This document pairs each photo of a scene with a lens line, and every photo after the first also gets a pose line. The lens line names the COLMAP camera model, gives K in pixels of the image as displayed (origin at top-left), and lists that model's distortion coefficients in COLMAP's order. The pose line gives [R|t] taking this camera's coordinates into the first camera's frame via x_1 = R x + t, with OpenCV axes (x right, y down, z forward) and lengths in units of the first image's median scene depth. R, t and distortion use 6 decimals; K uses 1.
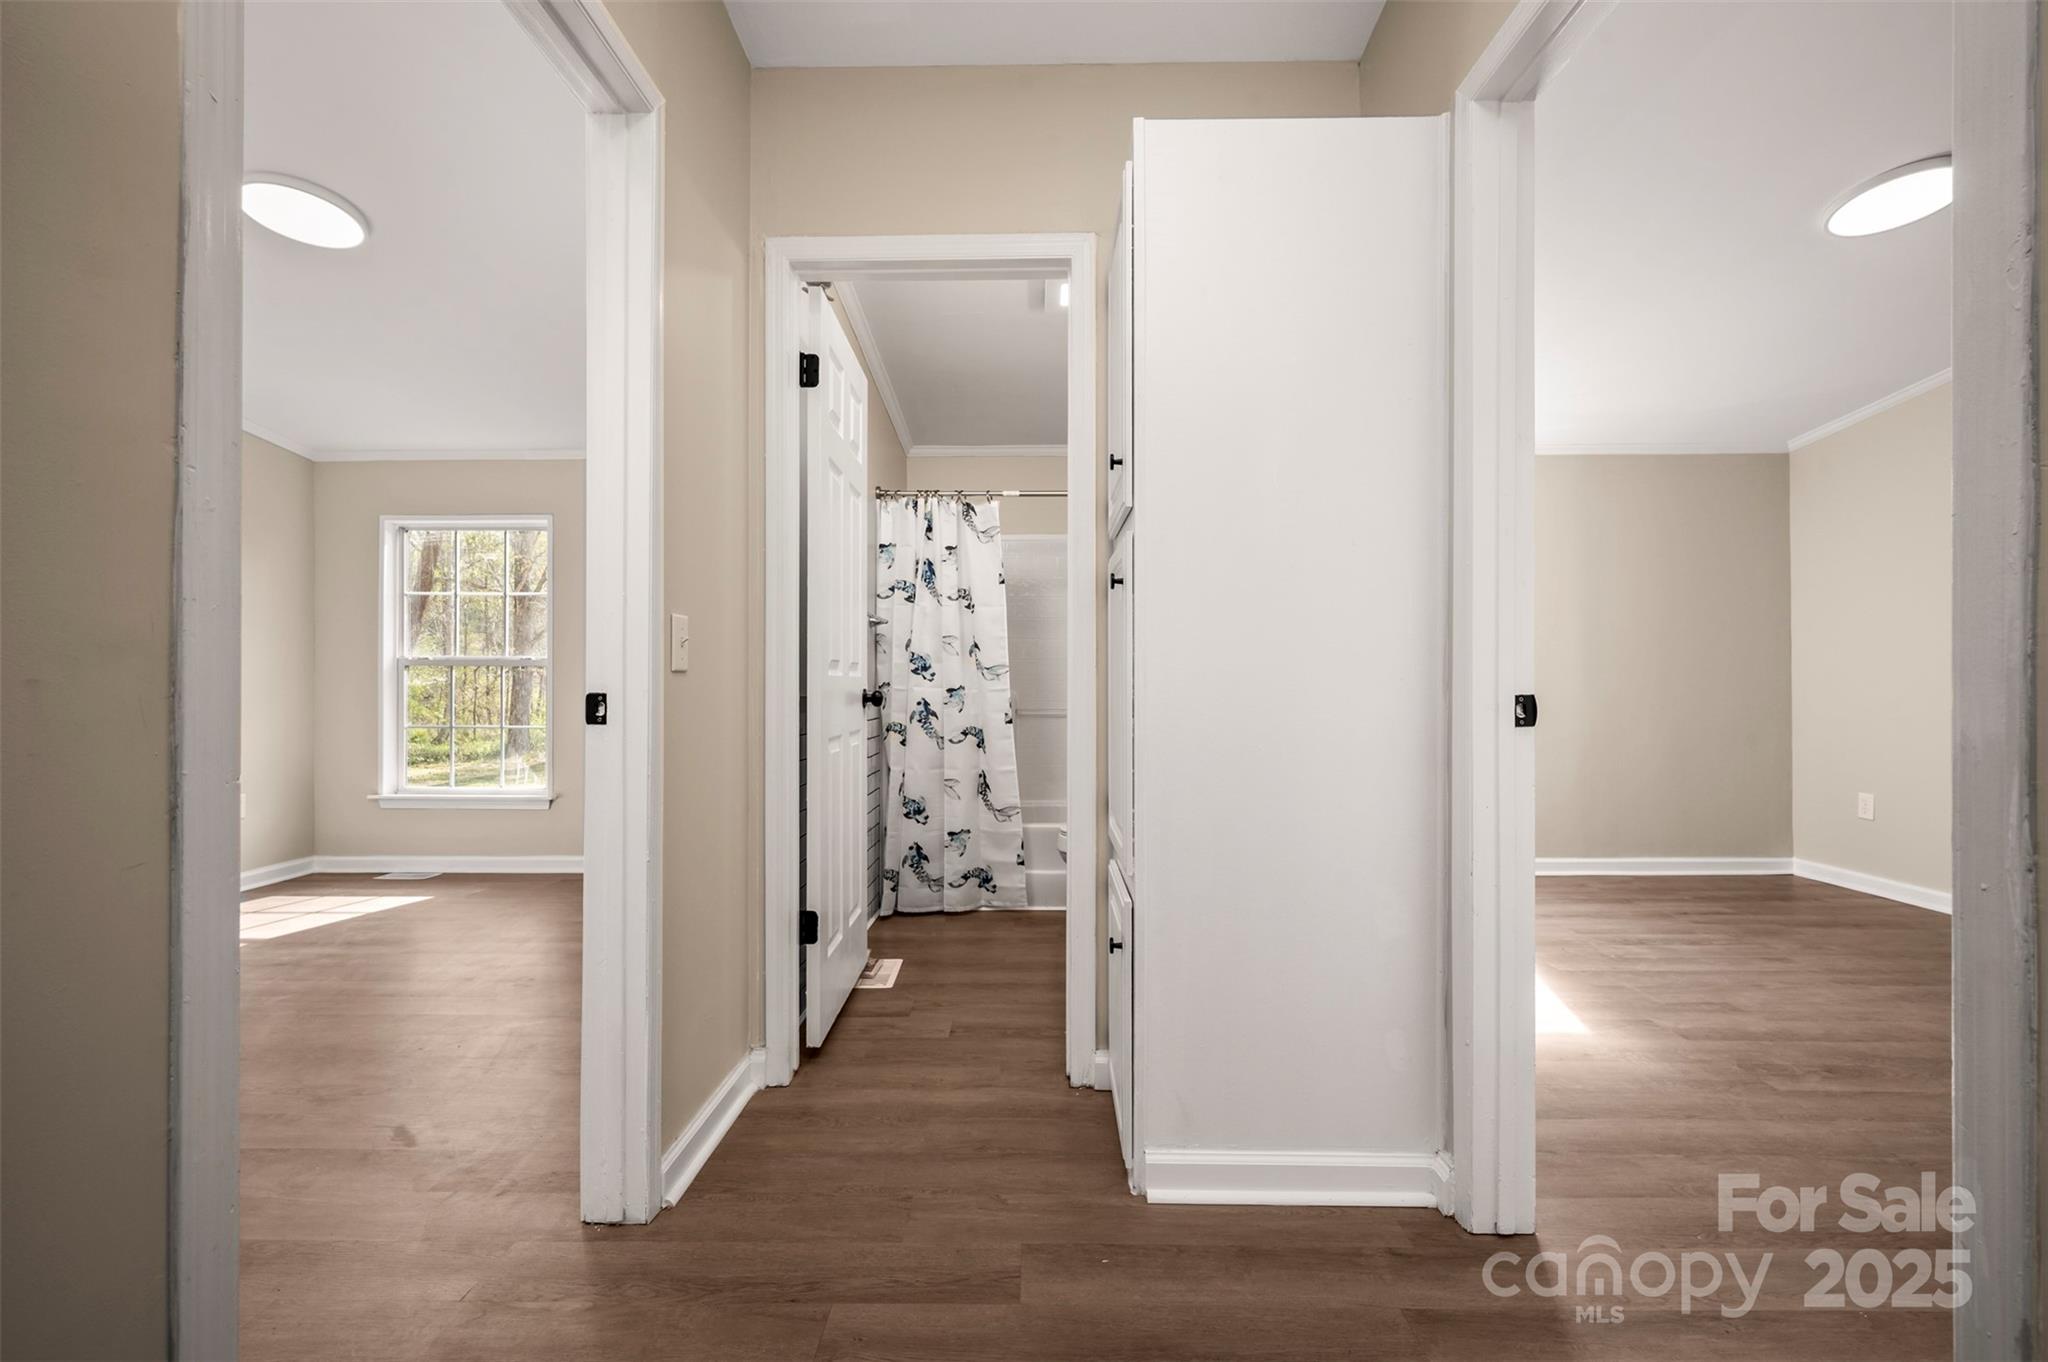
lens RADIAL K [[886.2, 0, 1035.0], [0, 886.2, 678.7], [0, 0, 1]] dist [-0.004886, 0.000252]
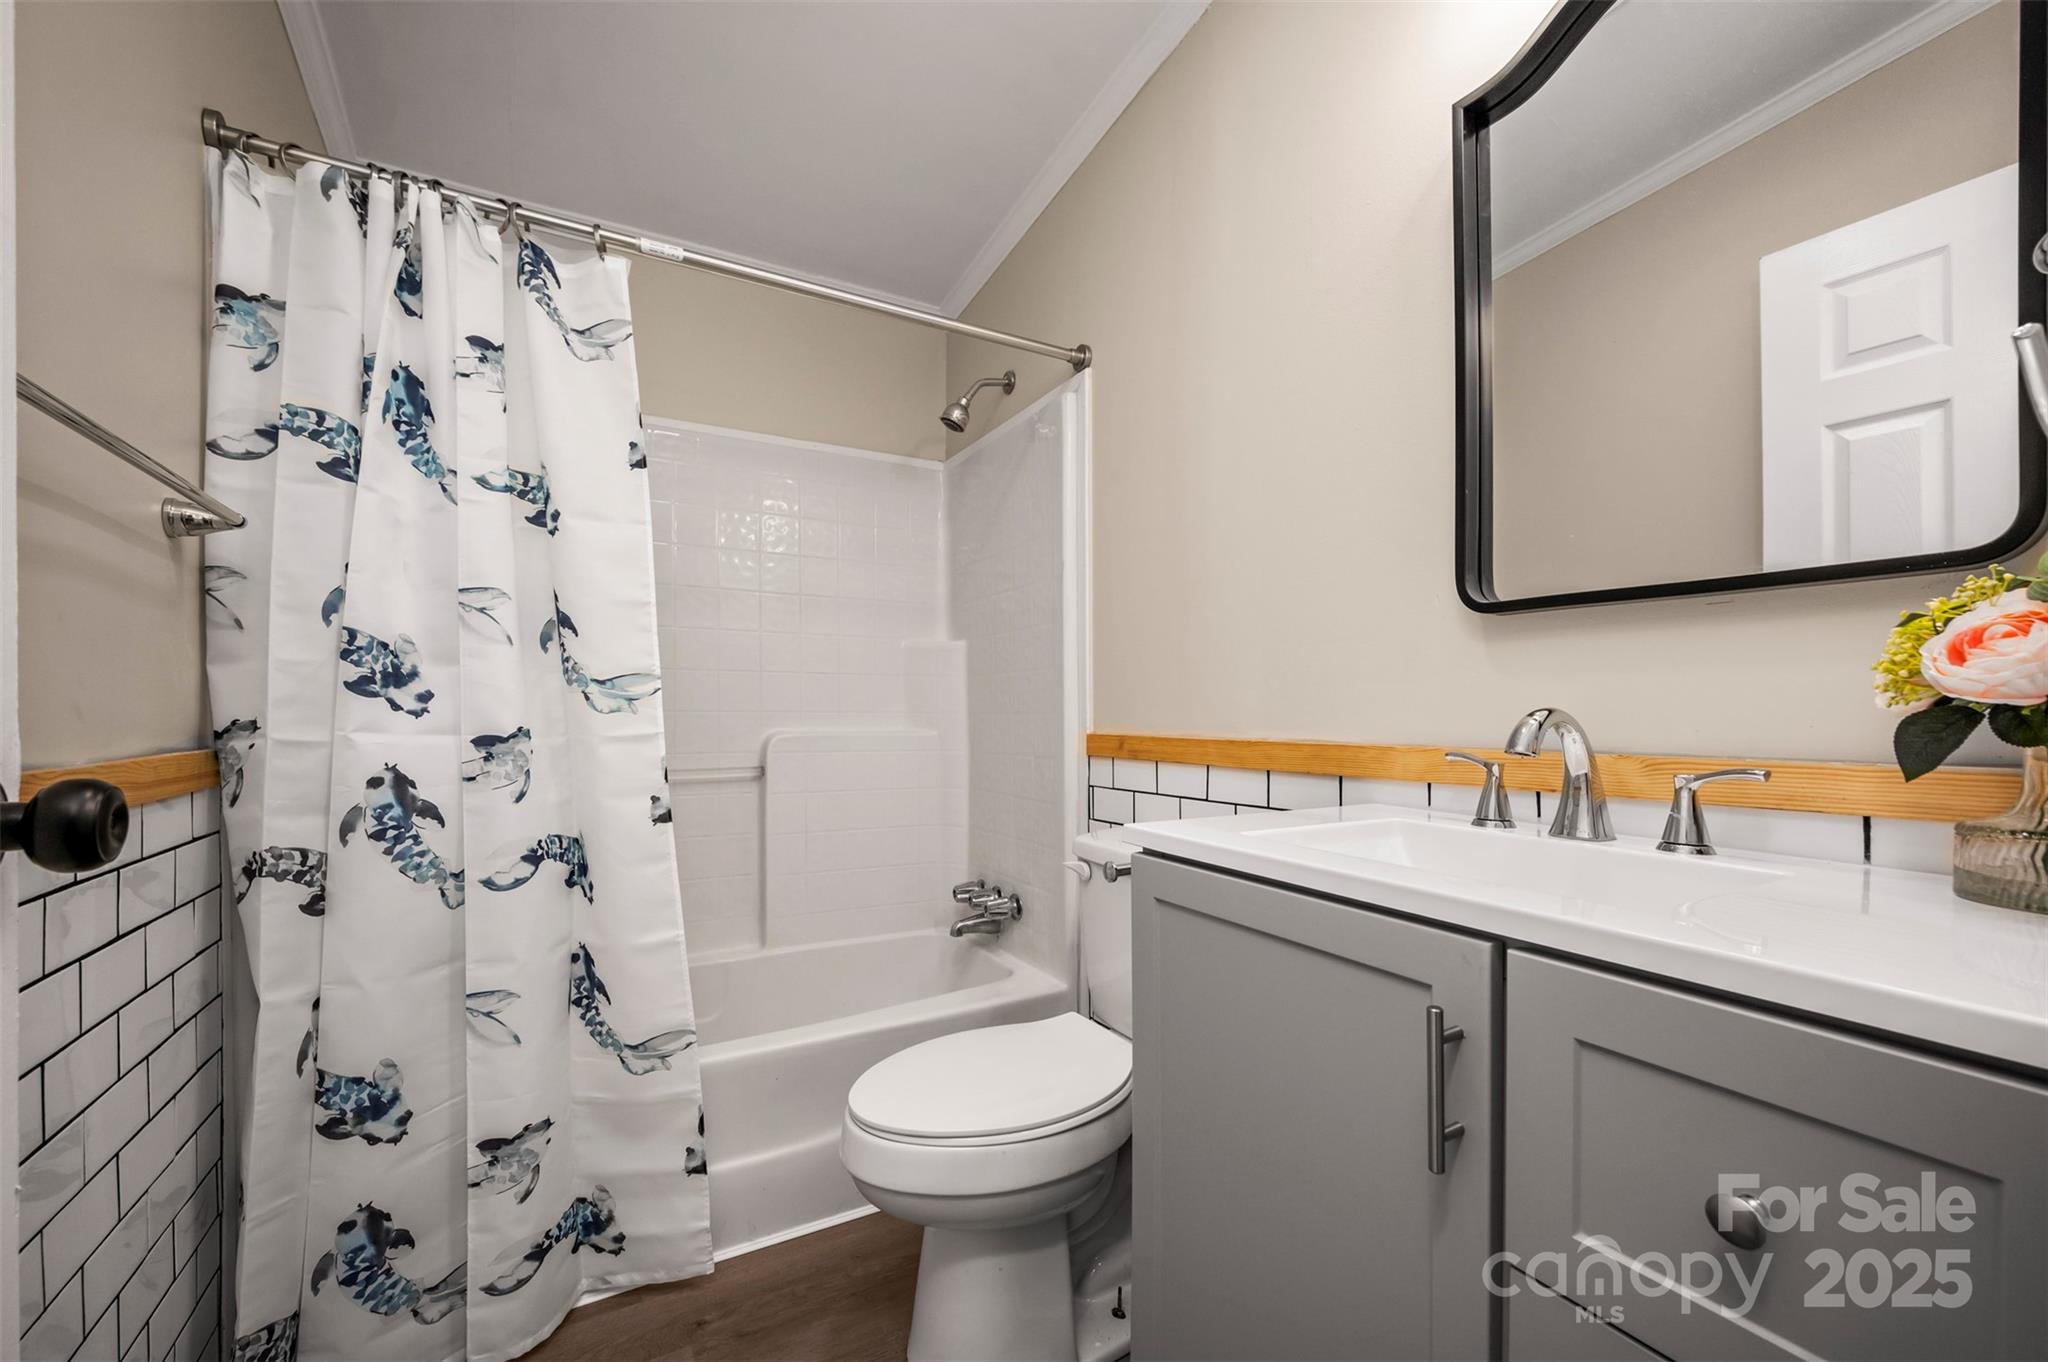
lens RADIAL K [[835.3, 0, 1032.3], [0, 835.3, 707.2], [0, 0, 1]] dist [-0.000698, -0.000278]
pose [[0.855424, -0.000980, 0.517927, -0.081151], [-0.003262, 0.999968, 0.007280, -0.003560], [-0.517918, -0.007917, 0.855394, 0.596118]]
